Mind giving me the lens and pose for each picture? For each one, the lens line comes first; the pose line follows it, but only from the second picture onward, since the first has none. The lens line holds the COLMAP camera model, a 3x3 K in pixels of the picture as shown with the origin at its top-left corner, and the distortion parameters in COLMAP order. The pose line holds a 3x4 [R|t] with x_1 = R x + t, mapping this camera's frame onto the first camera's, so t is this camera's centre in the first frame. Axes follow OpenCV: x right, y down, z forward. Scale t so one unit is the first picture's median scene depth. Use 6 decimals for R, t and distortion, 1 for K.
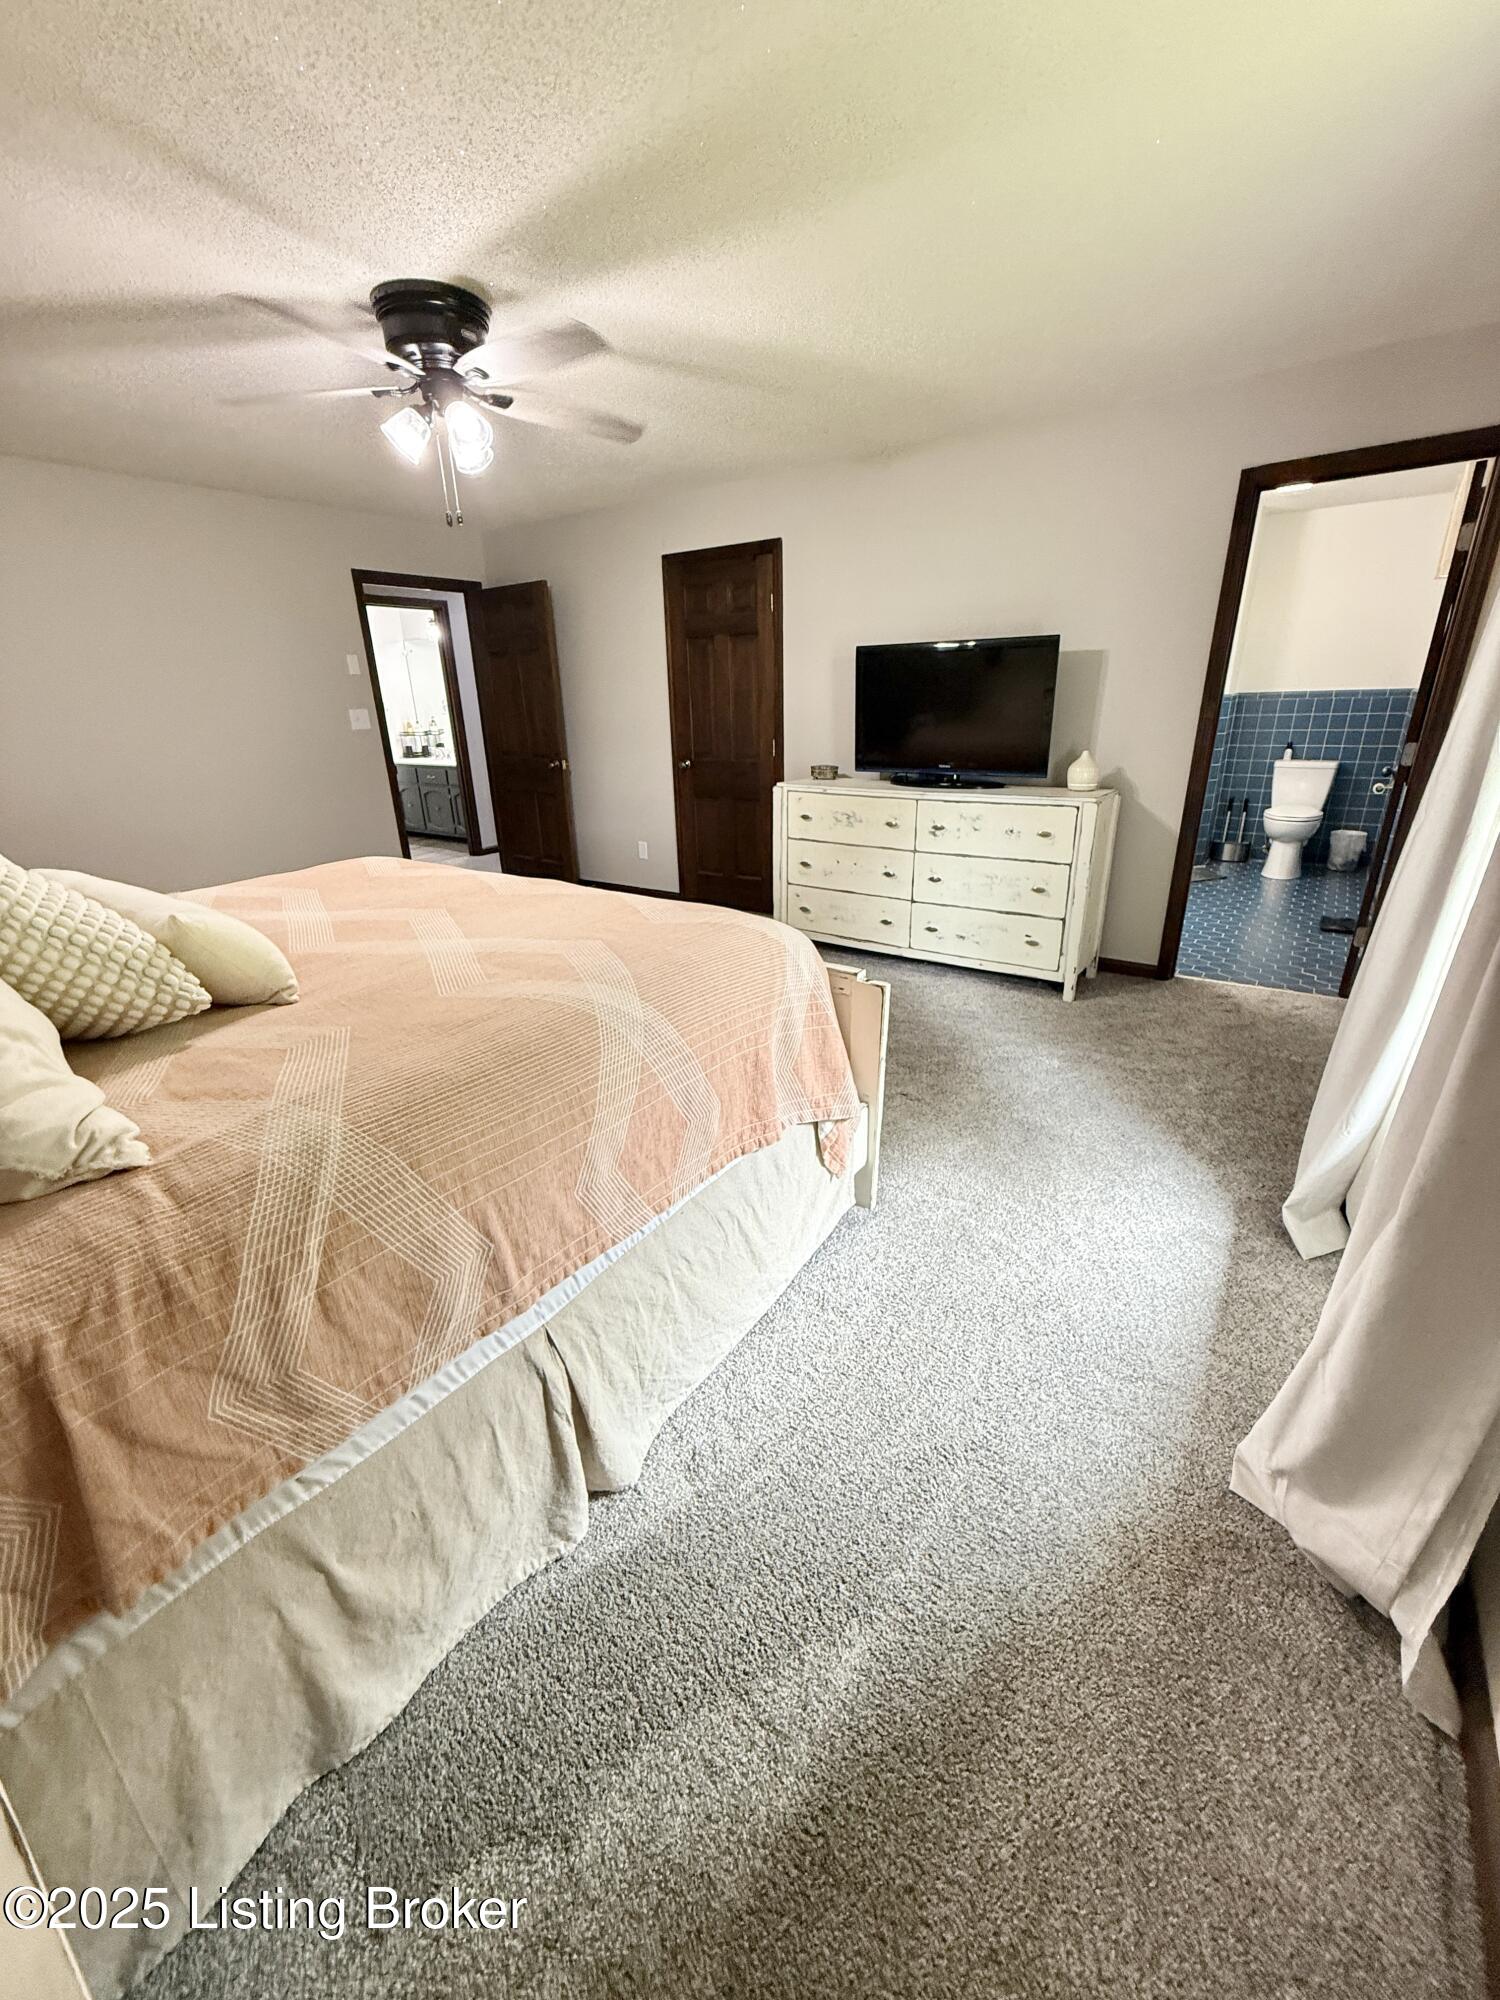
lens RADIAL K [[796.3, 0, 739.3], [0, 796.3, 999.1], [0, 0, 1]] dist [0.003817, 0.000273]
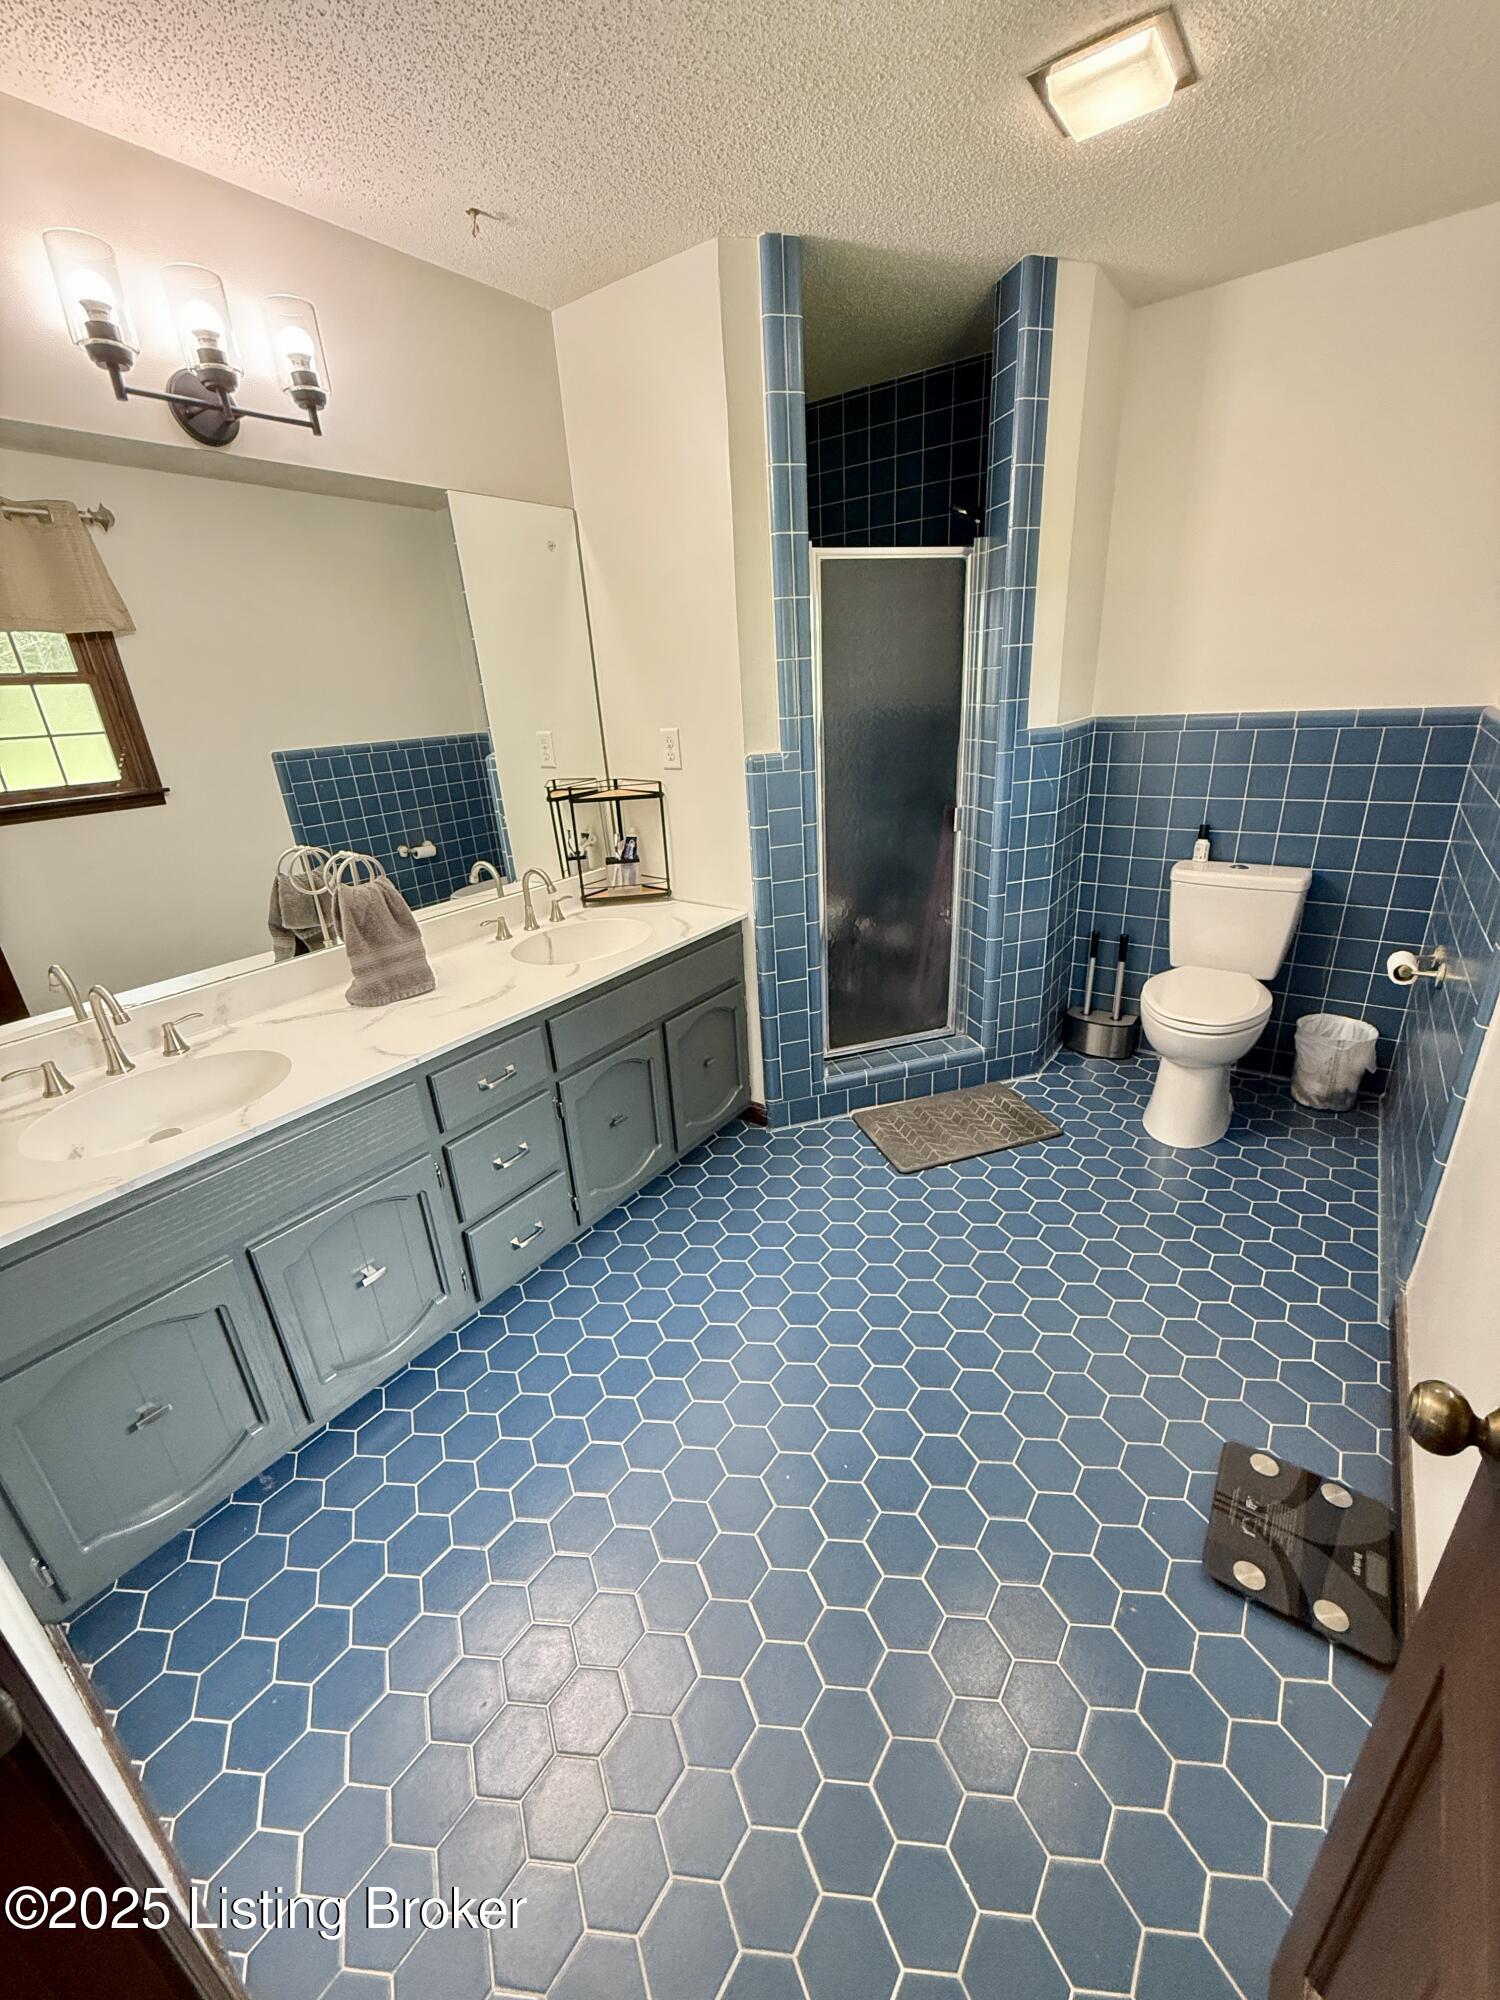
lens RADIAL K [[796.3, 0, 744.2], [0, 796.3, 1001.1], [0, 0, 1]] dist [0.003817, 0.000273]
pose [[0.999544, -0.027843, -0.011723, 0.435945], [0.028046, 0.999454, 0.017455, -0.240175], [0.011231, -0.017776, 0.999779, 0.547674]]
